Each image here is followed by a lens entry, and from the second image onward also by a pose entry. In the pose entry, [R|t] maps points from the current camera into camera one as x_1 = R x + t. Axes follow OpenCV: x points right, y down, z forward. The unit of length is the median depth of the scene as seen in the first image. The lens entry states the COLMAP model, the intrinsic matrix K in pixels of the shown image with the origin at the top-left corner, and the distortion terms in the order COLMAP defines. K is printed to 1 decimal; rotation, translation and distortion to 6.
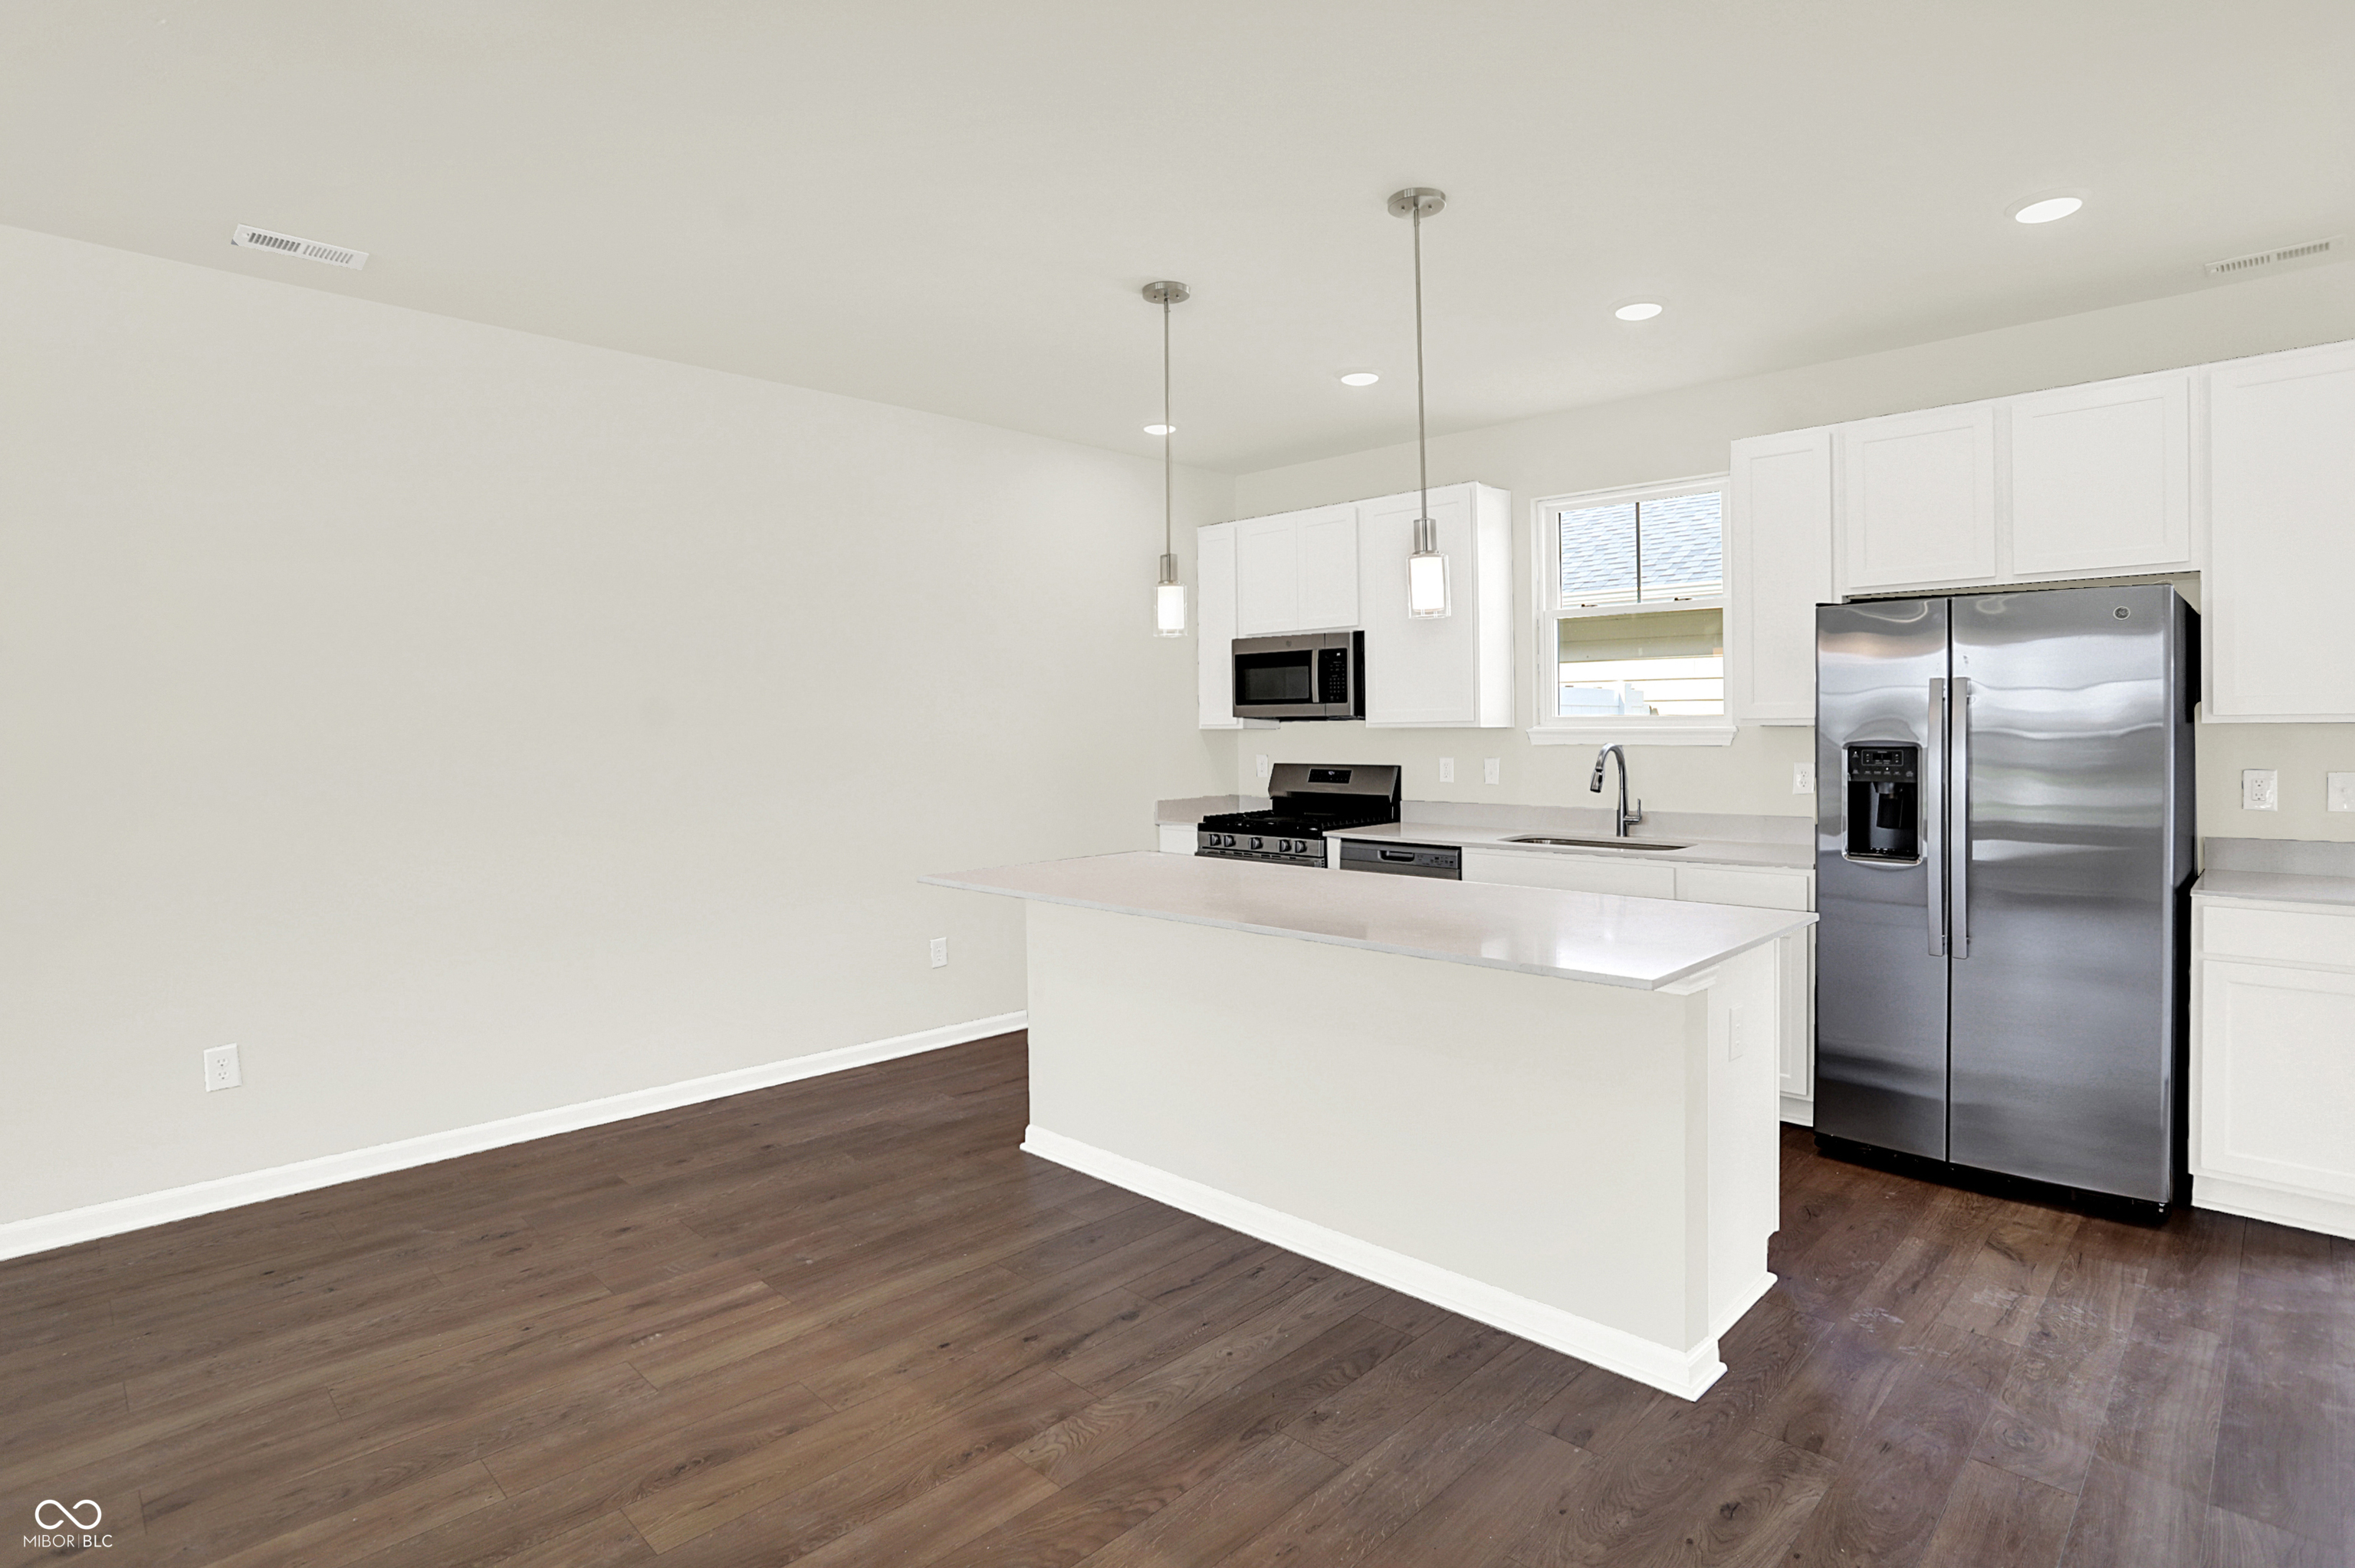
lens RADIAL K [[1185.5, 0, 1166.7], [0, 1185.5, 722.4], [0, 0, 1]] dist [-0.079608, 0.034687]
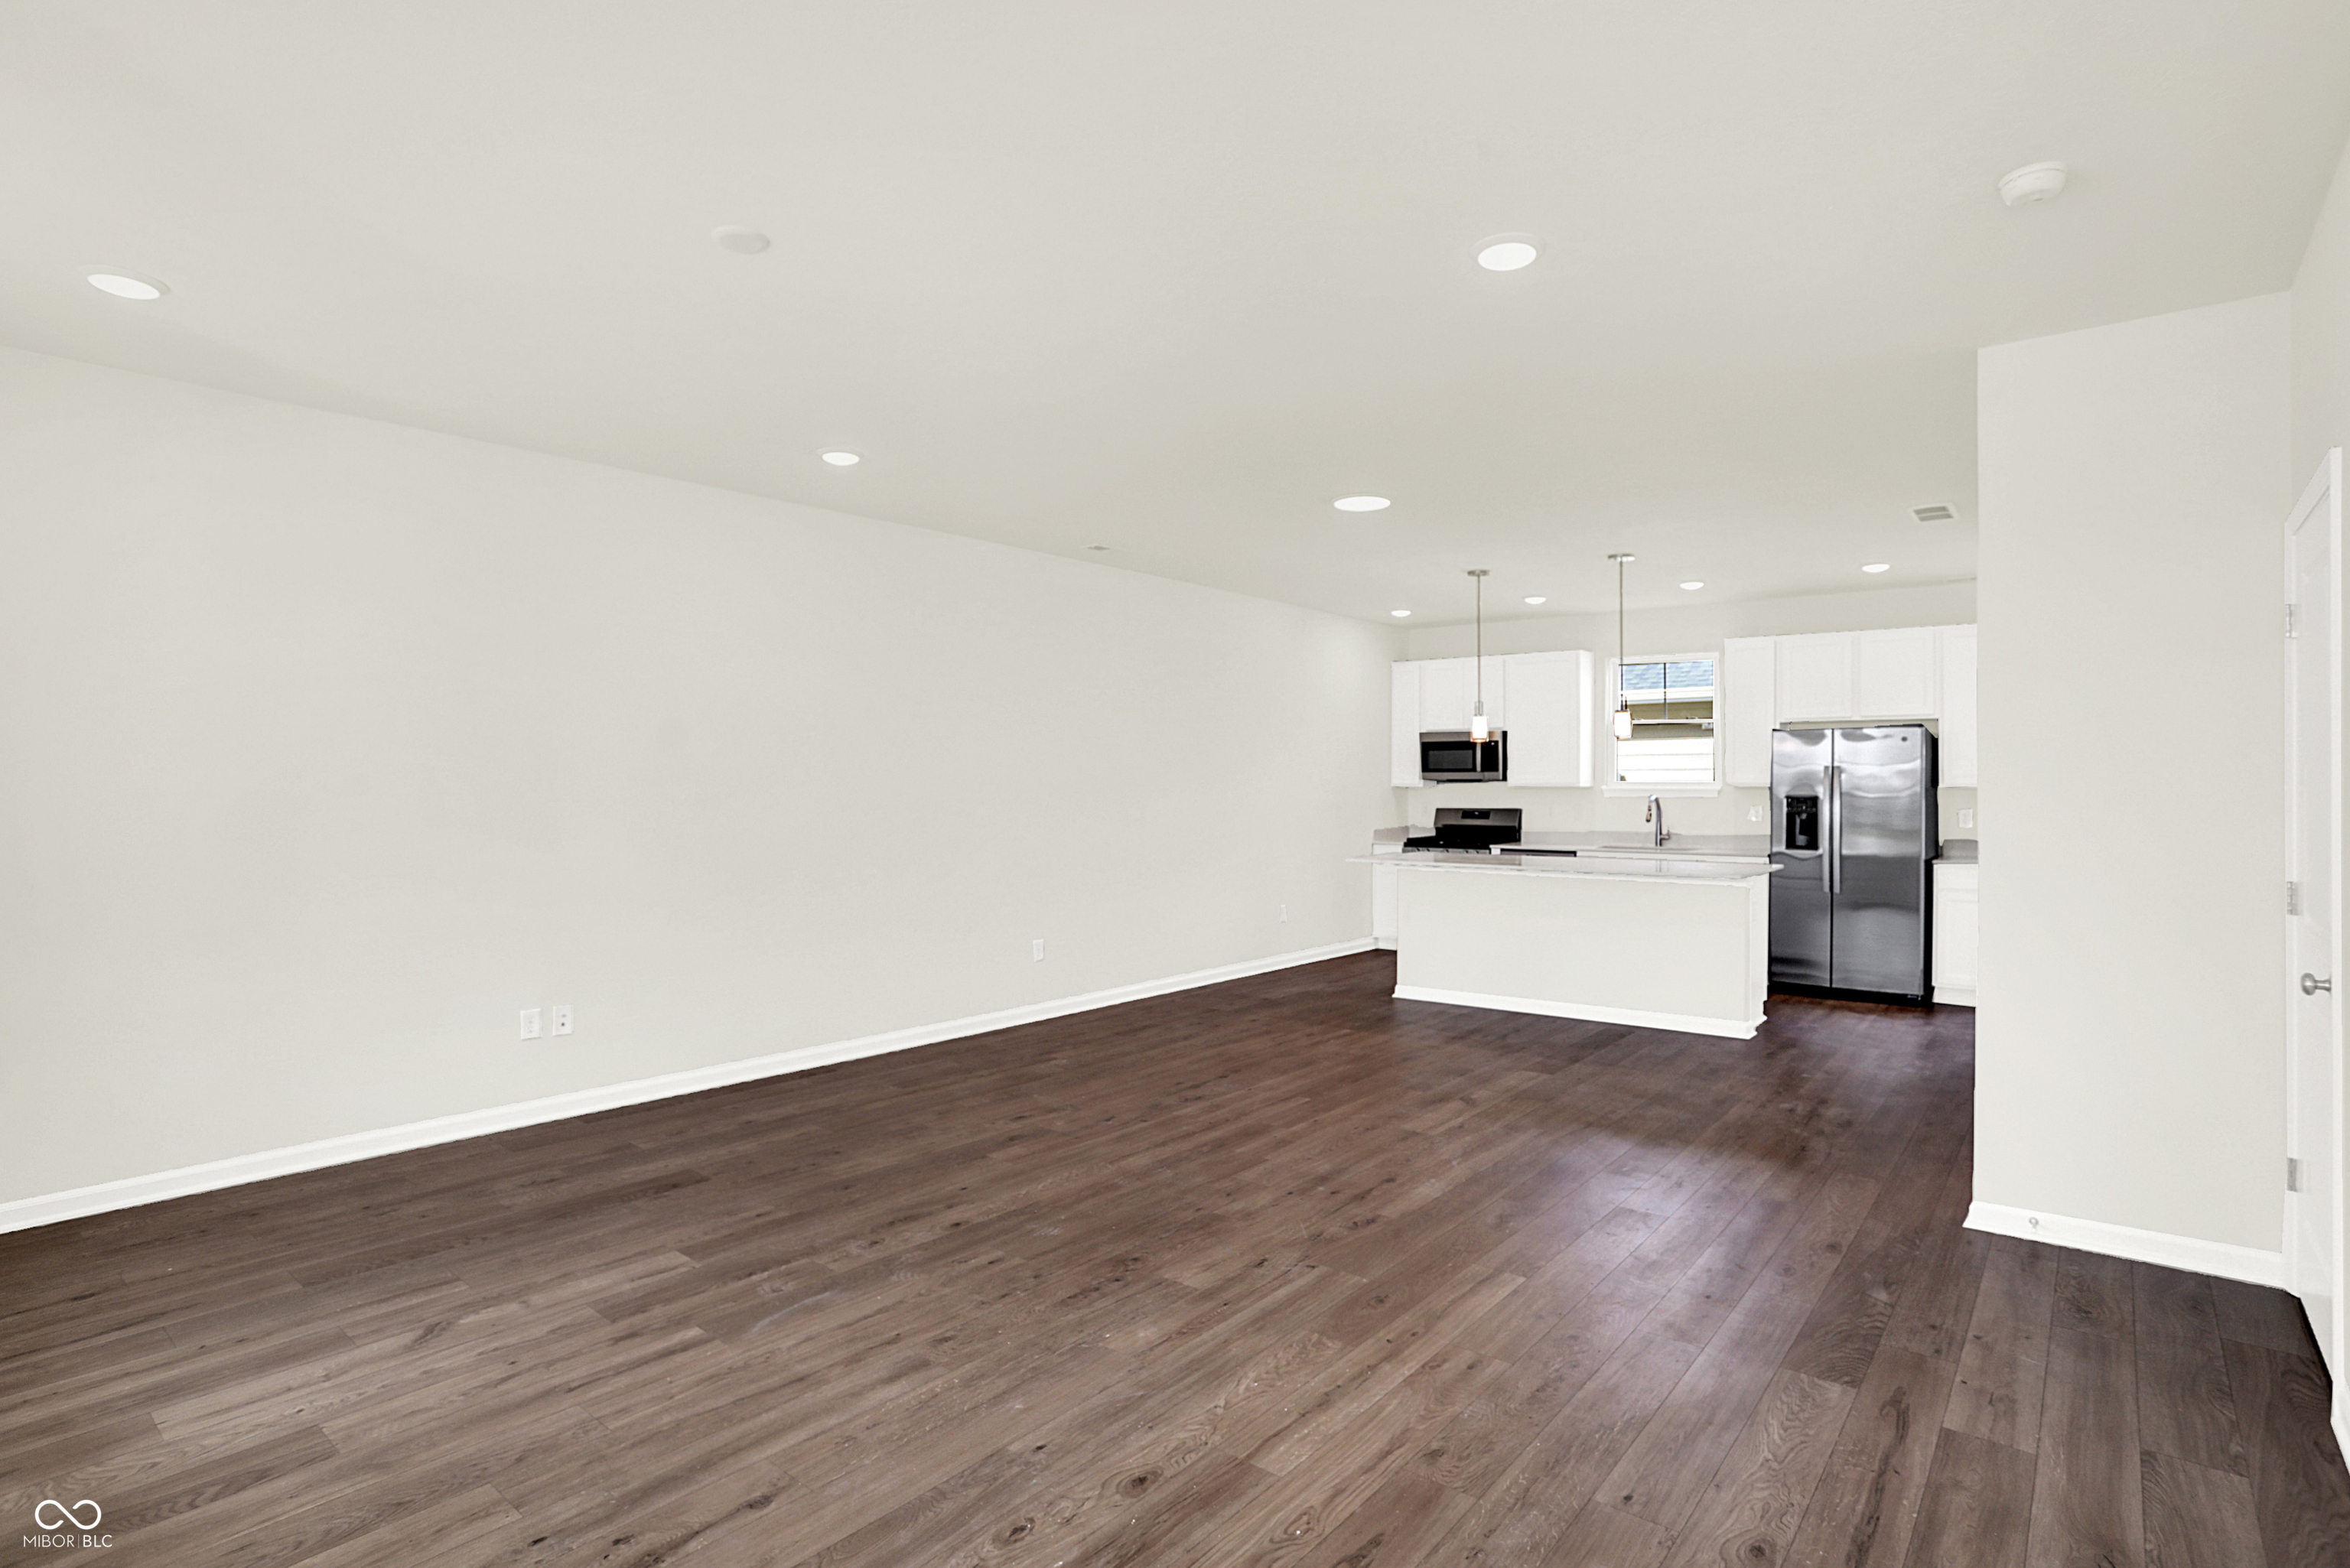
lens RADIAL K [[1181.4, 0, 1175.0], [0, 1181.4, 784.0], [0, 0, 1]] dist [-0.063133, 0.023780]
pose [[0.996524, 0.003270, 0.083240, -0.597185], [-0.003830, 0.999971, 0.006560, -0.010762], [-0.083216, -0.006856, 0.996508, -0.873309]]
